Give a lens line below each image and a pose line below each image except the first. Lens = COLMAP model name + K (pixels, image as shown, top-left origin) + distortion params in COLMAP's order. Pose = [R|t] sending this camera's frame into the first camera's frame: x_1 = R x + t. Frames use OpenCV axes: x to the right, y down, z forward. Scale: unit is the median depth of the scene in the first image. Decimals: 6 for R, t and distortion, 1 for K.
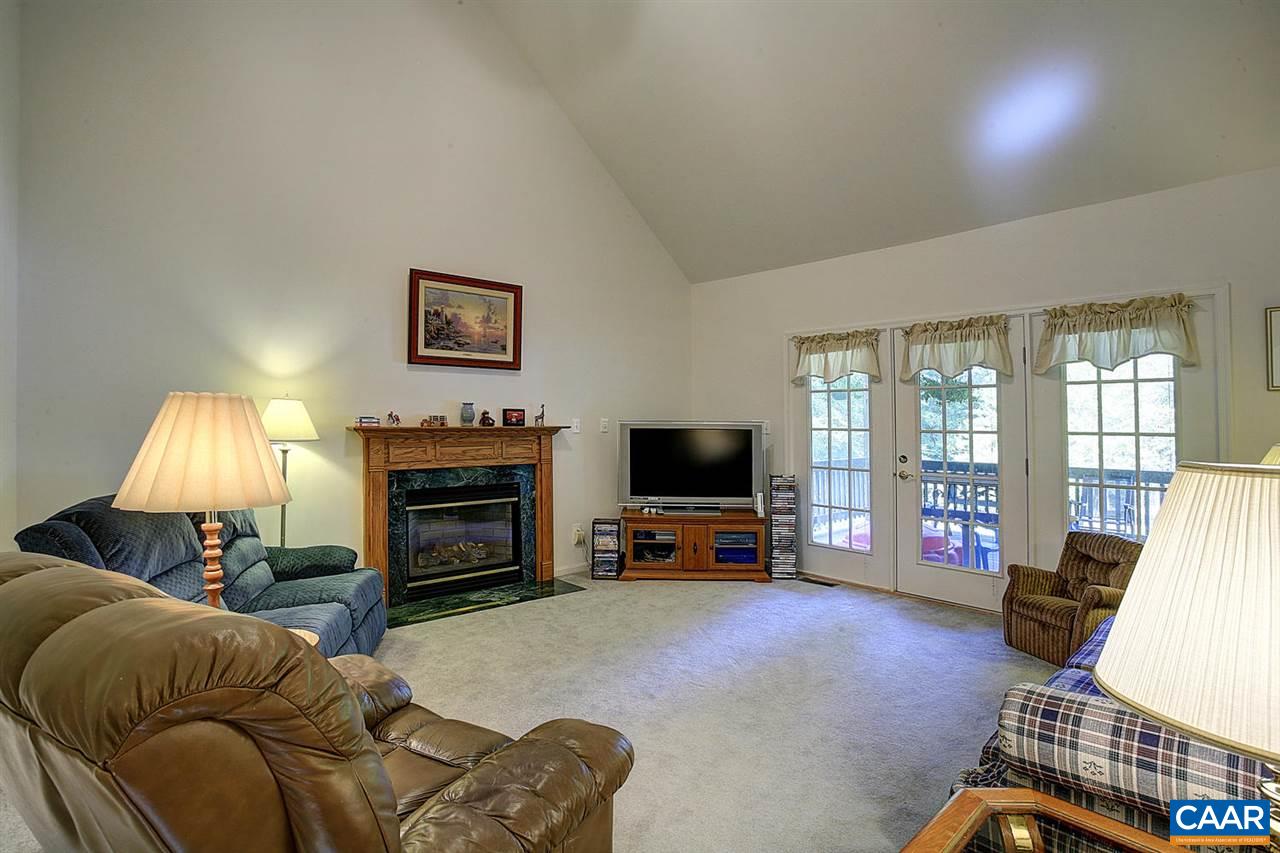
lens RADIAL K [[634.6, 0, 641.7], [0, 634.6, 406.8], [0, 0, 1]] dist [-0.094850, 0.056367]
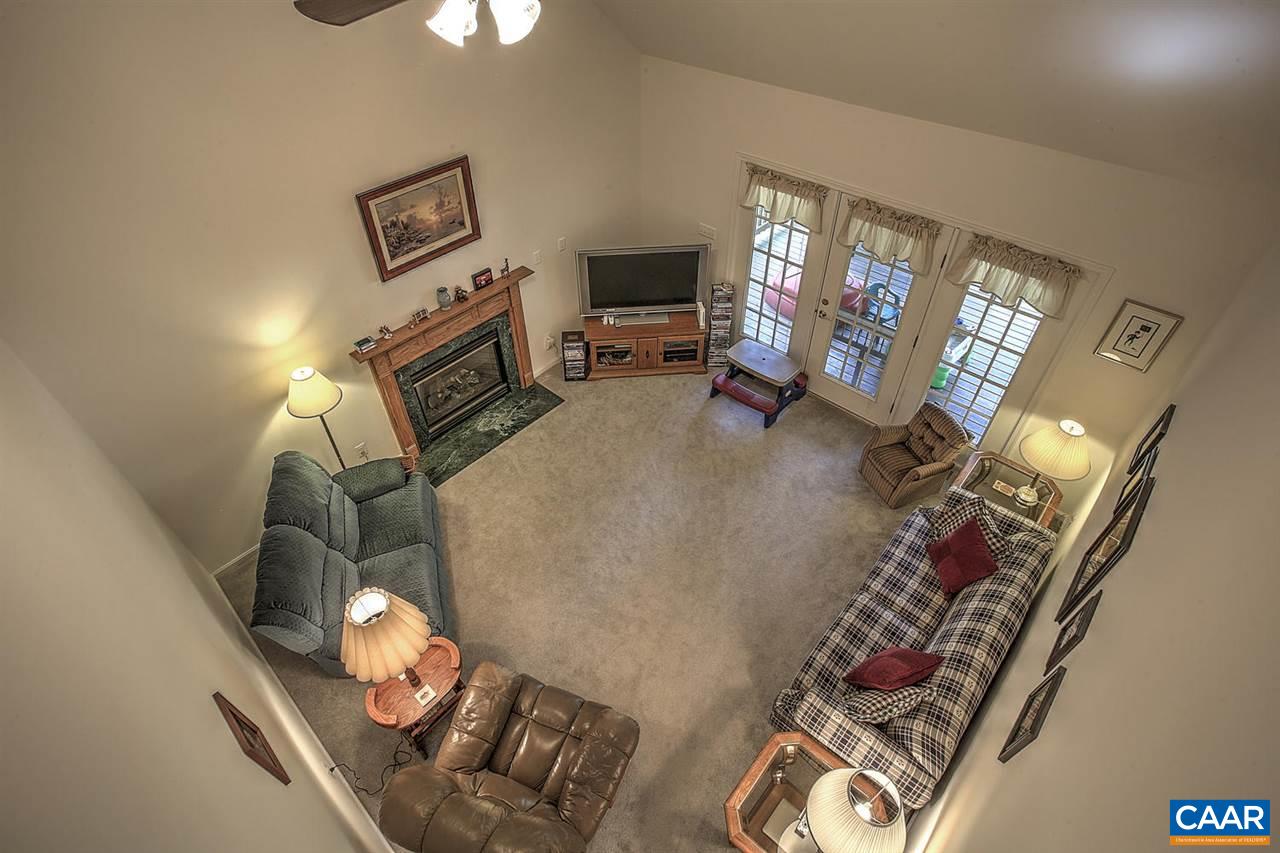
lens RADIAL K [[634.6, 0, 641.7], [0, 634.6, 406.8], [0, 0, 1]] dist [-0.094850, 0.056367]
pose [[0.994382, -0.070328, 0.079104, -0.031845], [-0.005444, 0.712381, 0.701772, -0.580350], [-0.105707, -0.698260, 0.707996, 0.057243]]
